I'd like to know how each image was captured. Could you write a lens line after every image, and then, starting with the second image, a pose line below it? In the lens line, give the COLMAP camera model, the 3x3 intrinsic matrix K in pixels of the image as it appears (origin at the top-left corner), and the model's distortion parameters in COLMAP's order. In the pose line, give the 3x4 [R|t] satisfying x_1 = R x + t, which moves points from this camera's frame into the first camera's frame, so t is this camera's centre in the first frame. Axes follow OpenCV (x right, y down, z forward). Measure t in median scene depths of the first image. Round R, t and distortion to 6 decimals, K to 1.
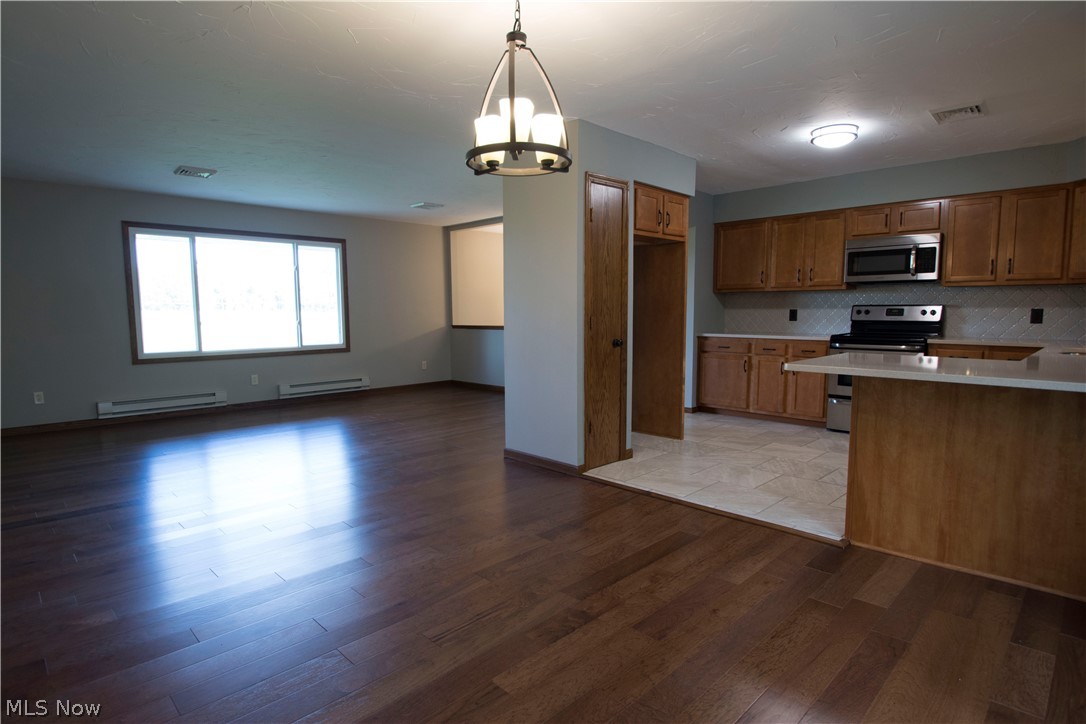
lens RADIAL K [[578.2, 0, 529.7], [0, 578.2, 372.9], [0, 0, 1]] dist [-0.001318, -0.019780]
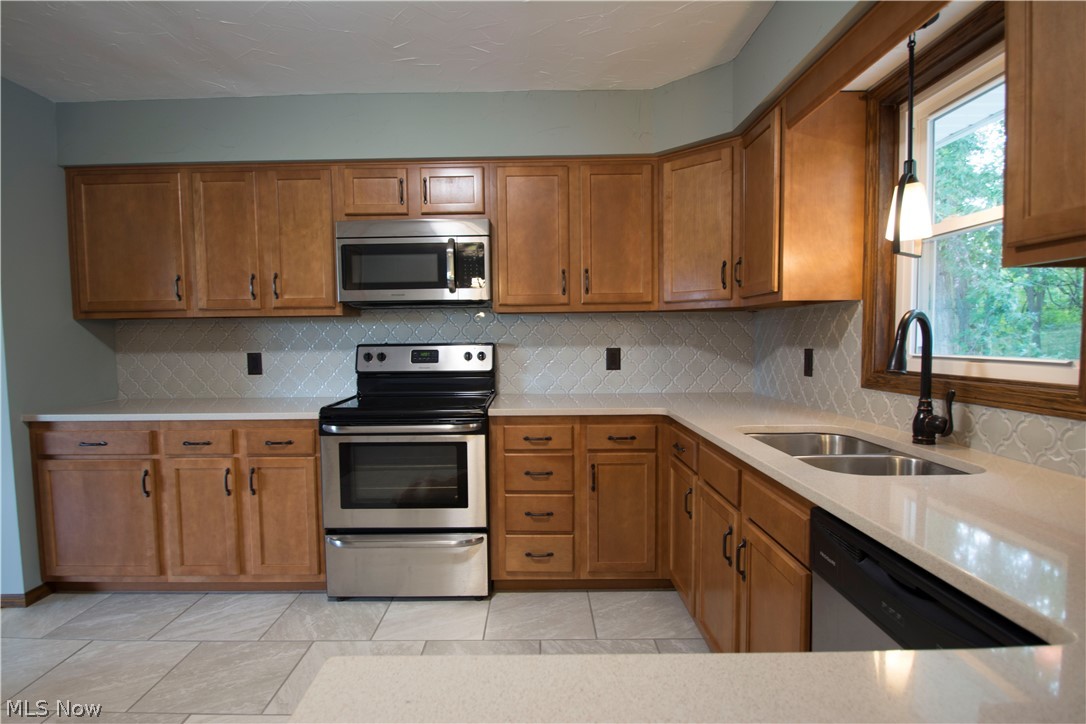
lens RADIAL K [[578.2, 0, 529.7], [0, 578.2, 372.9], [0, 0, 1]] dist [-0.001318, -0.019780]
pose [[0.703791, -0.047798, 0.708797, 0.292588], [0.084898, 0.996243, -0.017117, -0.069221], [-0.705316, 0.072222, 0.705204, 0.511897]]
